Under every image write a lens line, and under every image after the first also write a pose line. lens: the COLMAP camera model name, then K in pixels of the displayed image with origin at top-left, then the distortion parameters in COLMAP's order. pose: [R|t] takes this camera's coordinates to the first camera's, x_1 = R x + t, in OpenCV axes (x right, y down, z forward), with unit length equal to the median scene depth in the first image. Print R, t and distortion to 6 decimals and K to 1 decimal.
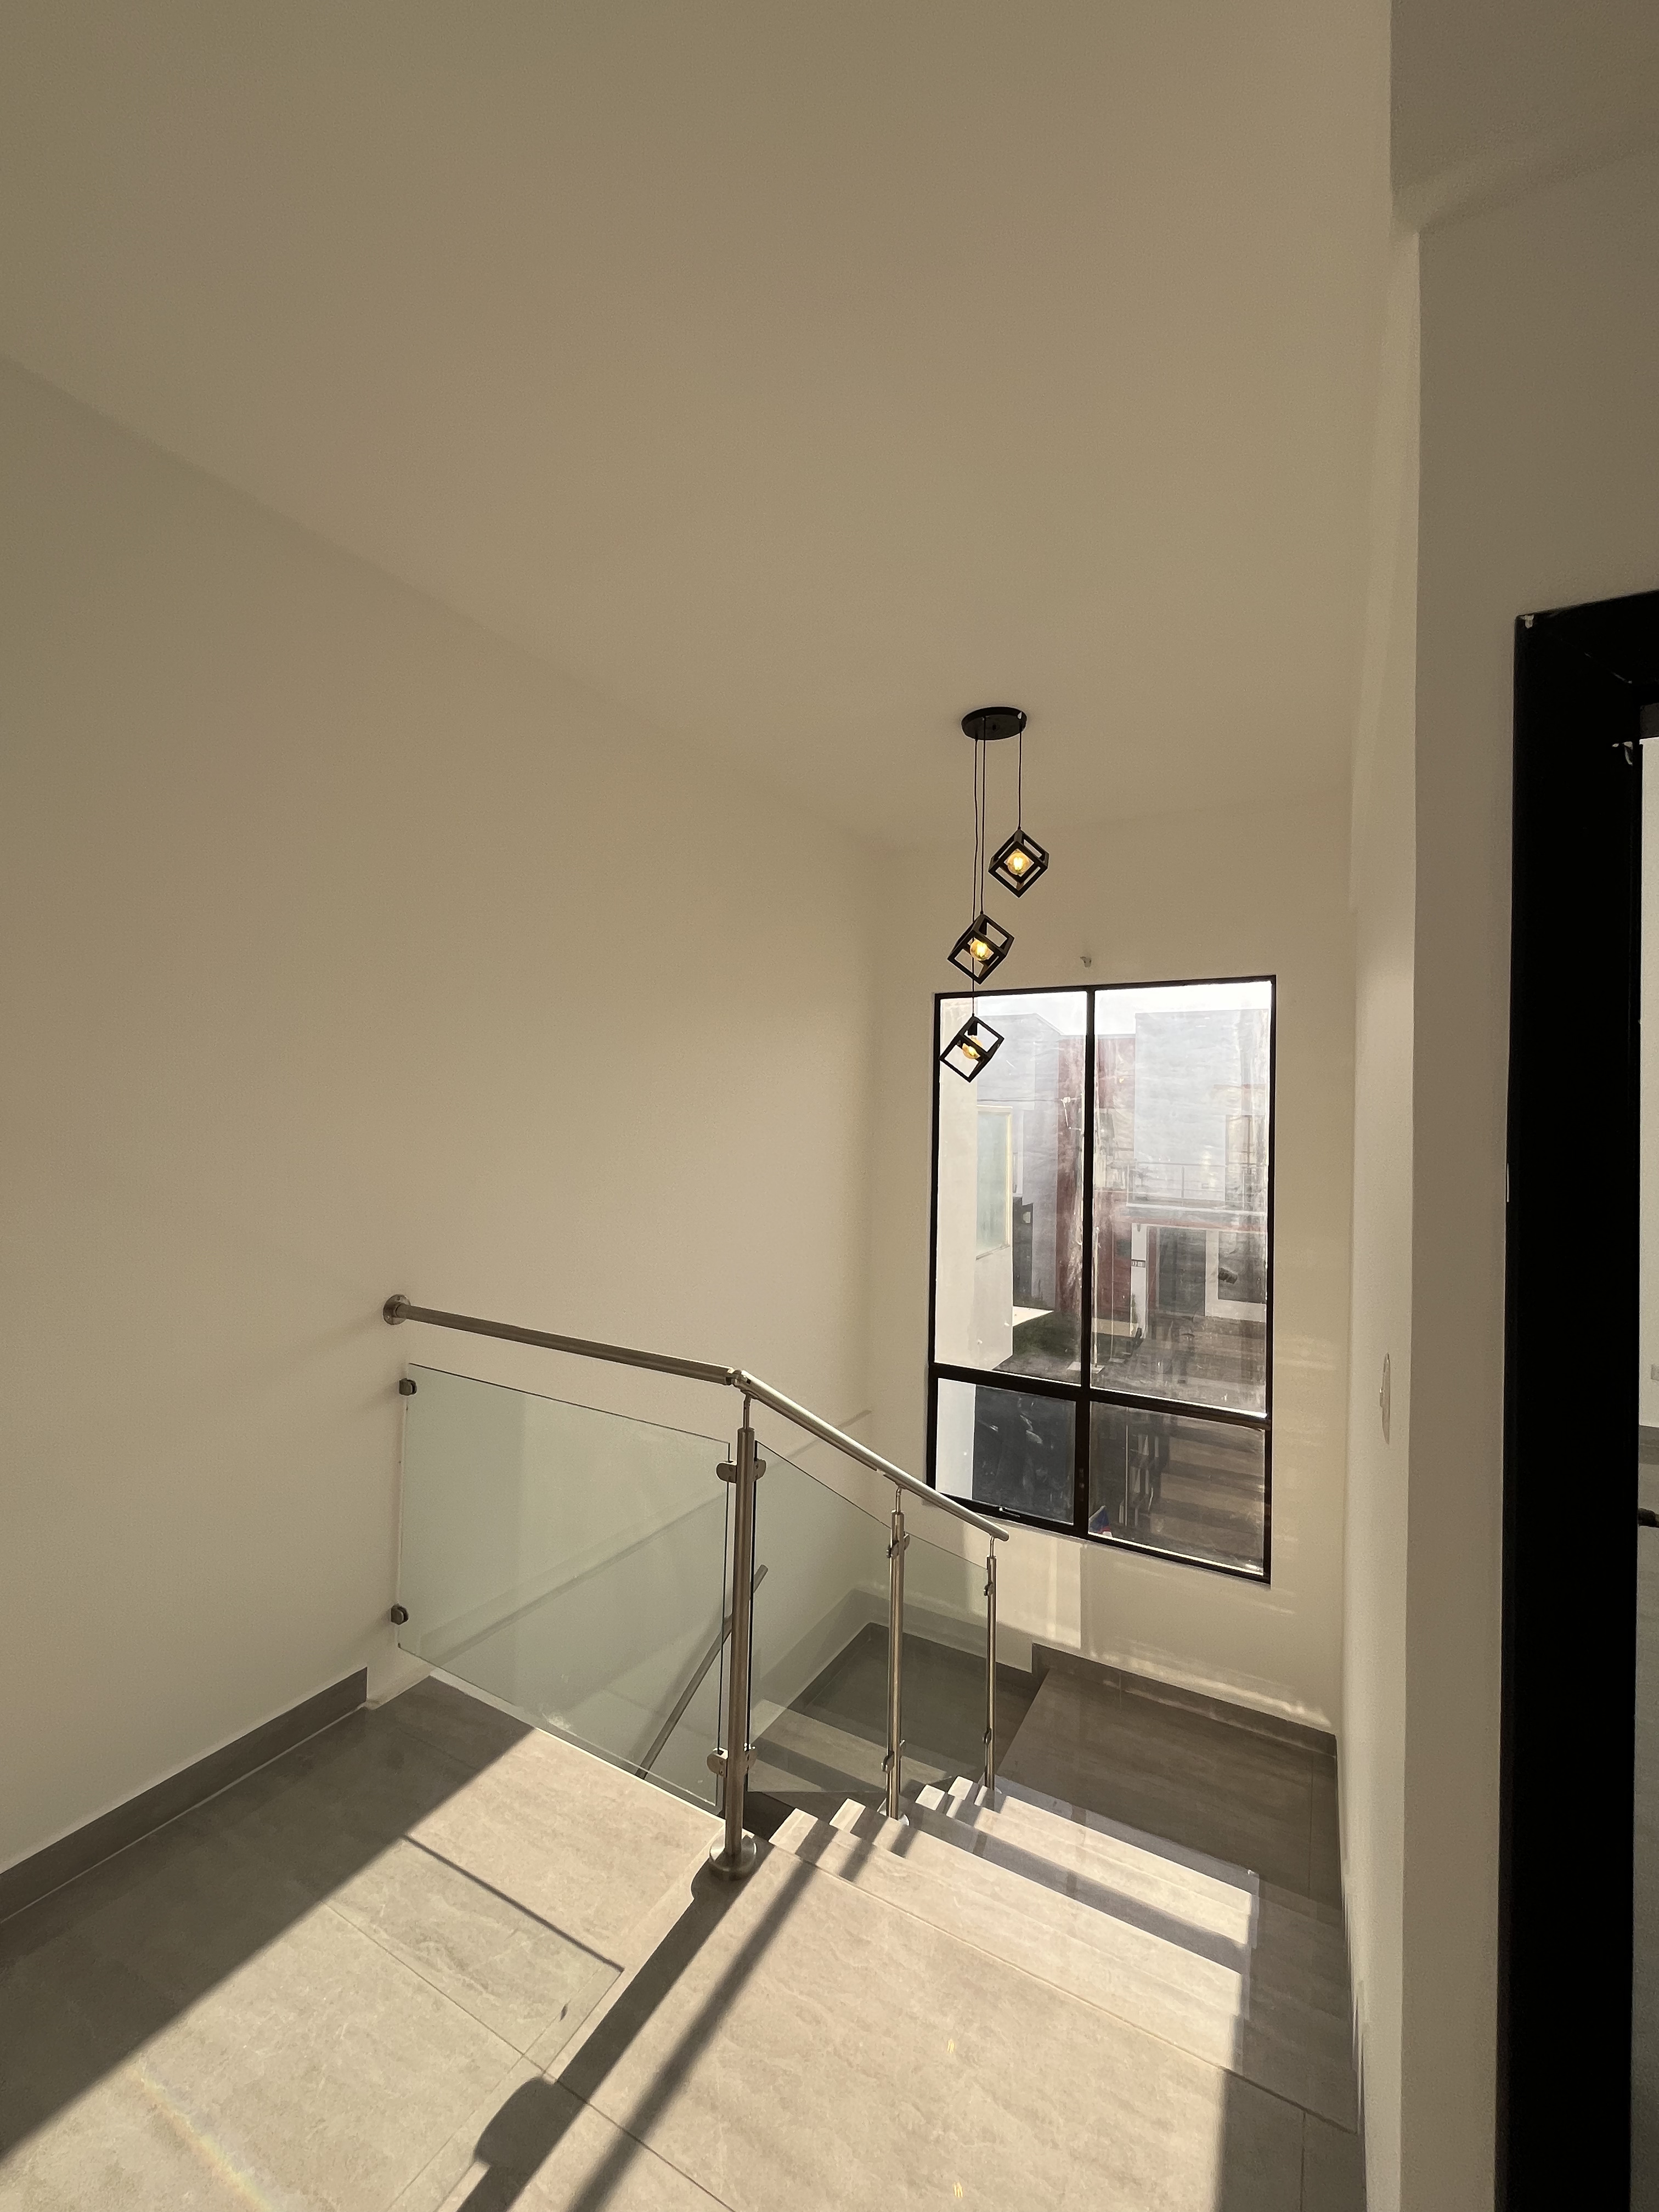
lens RADIAL K [[895.4, 0, 822.7], [0, 895.4, 1106.9], [0, 0, 1]] dist [-0.003678, 0.000404]
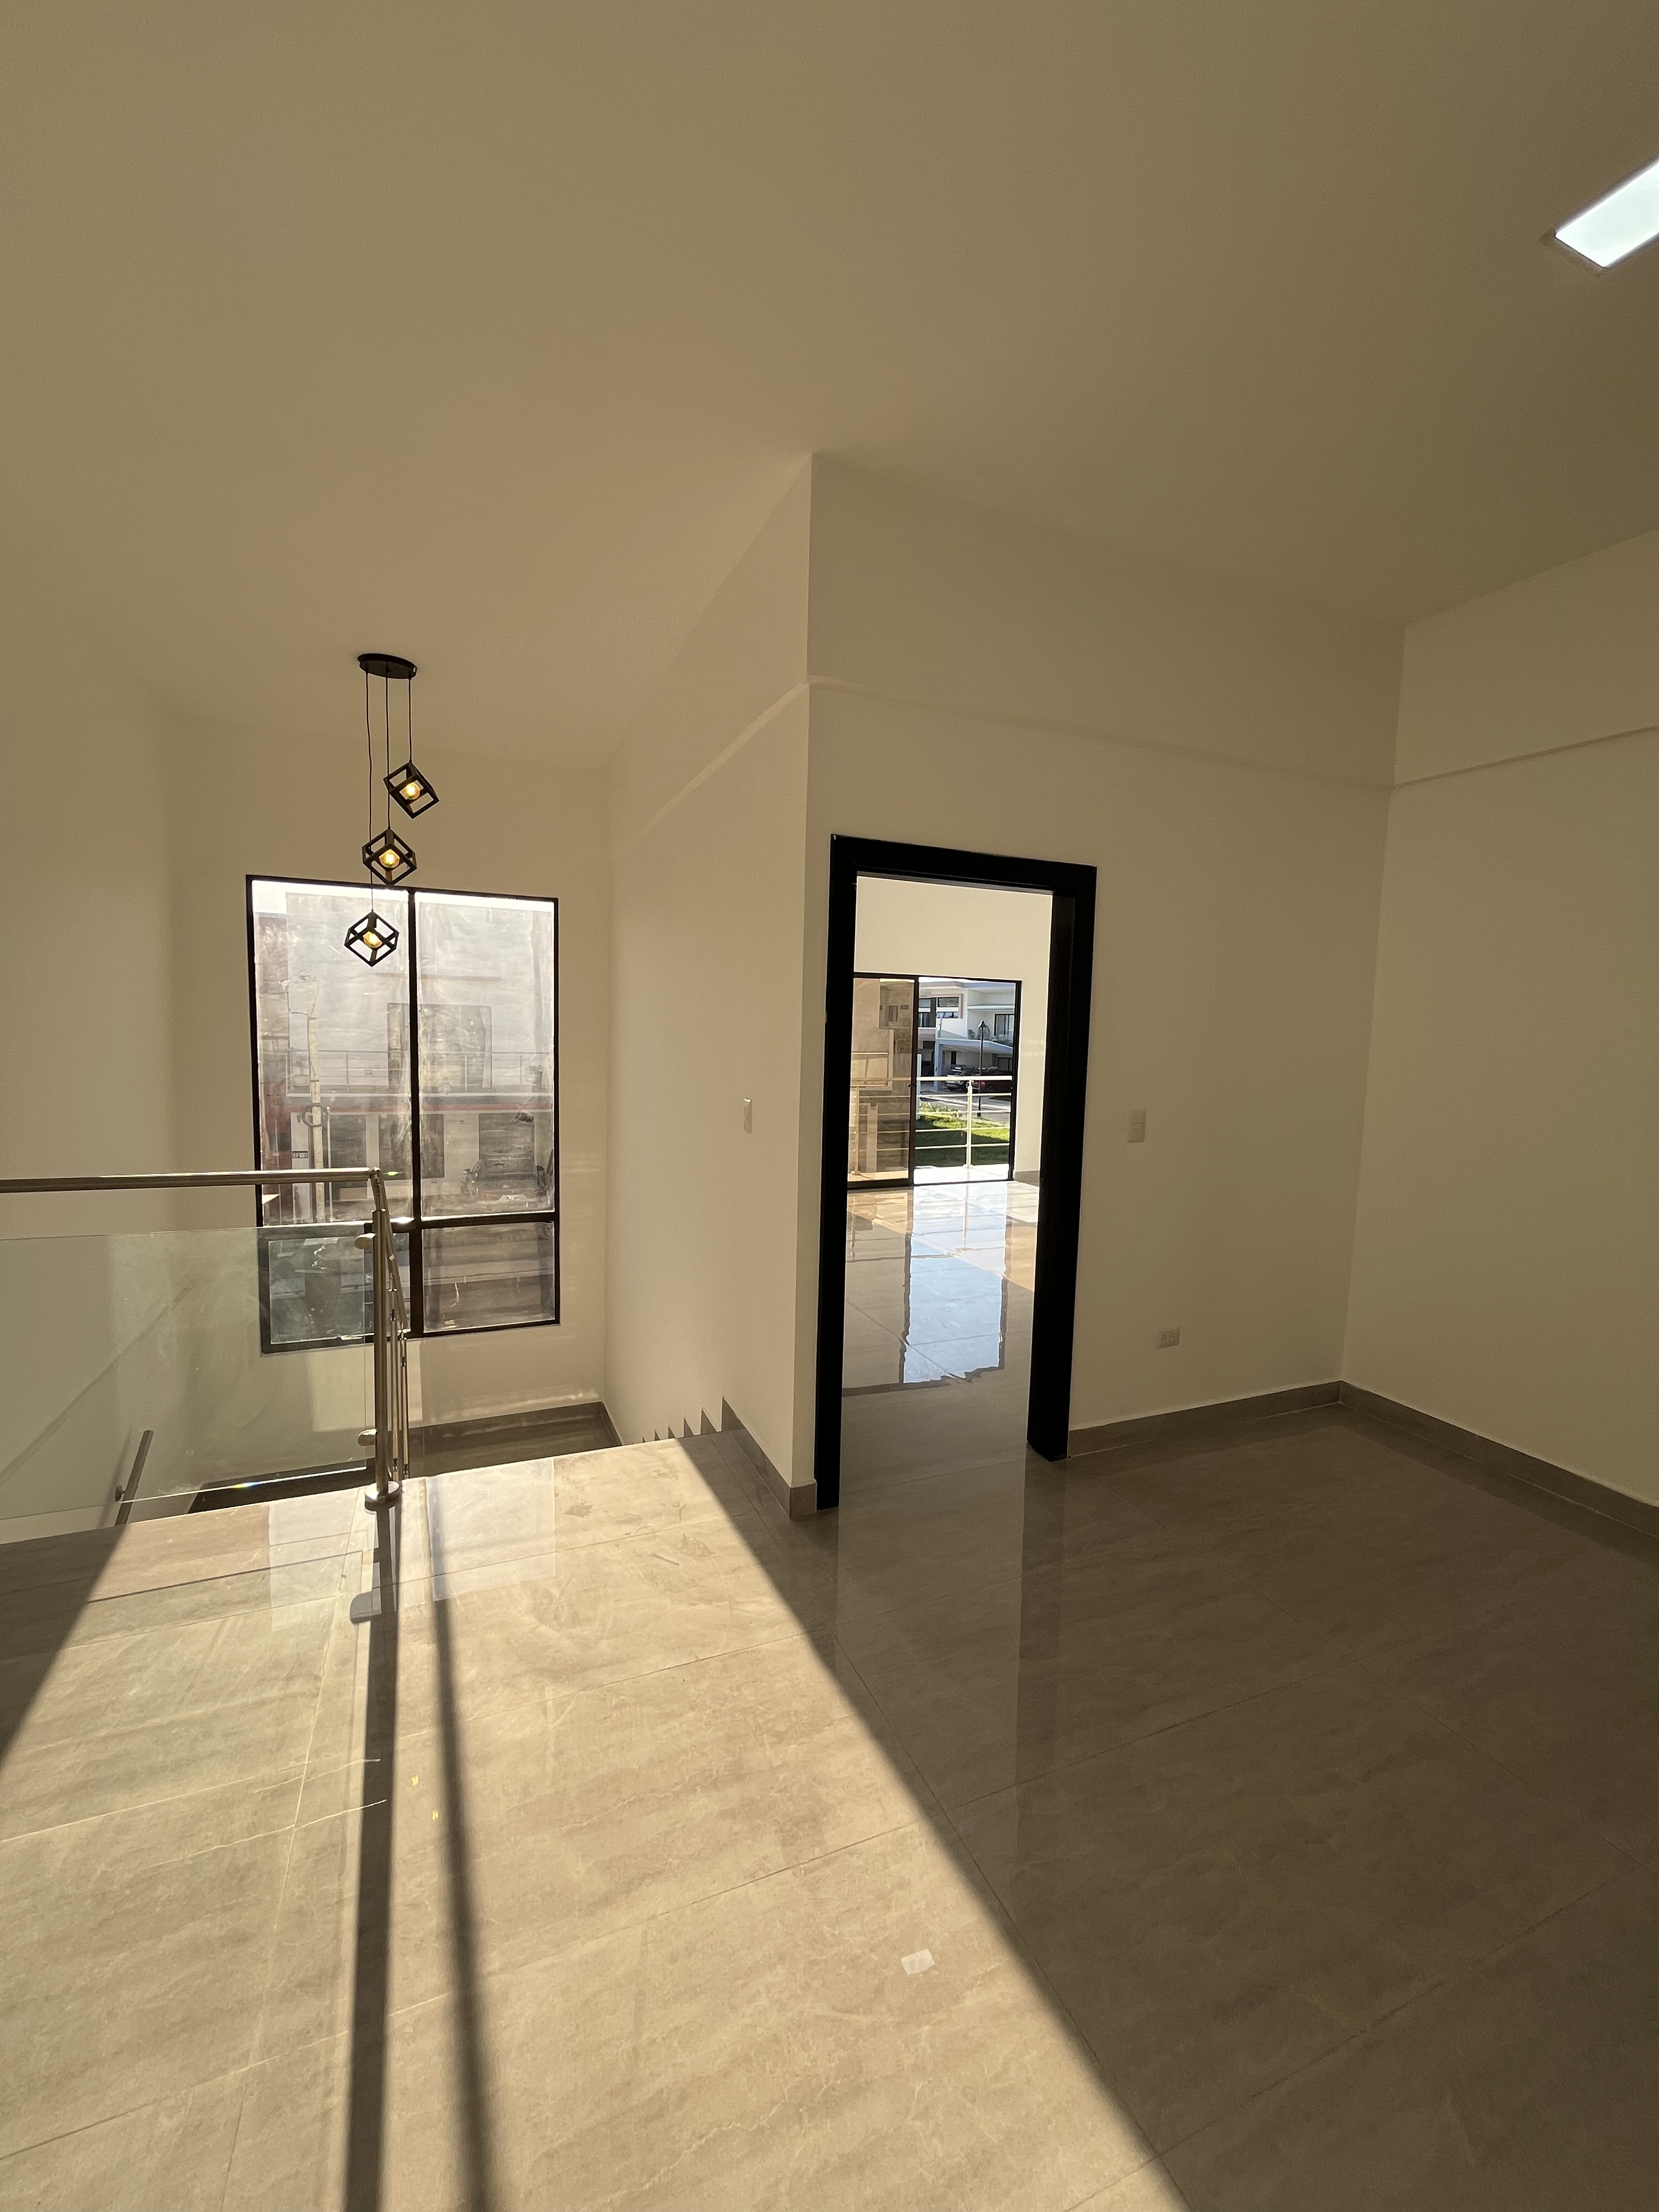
lens RADIAL K [[895.4, 0, 831.0], [0, 895.4, 1109.7], [0, 0, 1]] dist [-0.003678, 0.000404]
pose [[0.606519, -0.077176, 0.791314, -0.359991], [-0.023786, 0.993071, 0.115085, 0.008468], [-0.794713, -0.088624, 0.600481, -0.200490]]
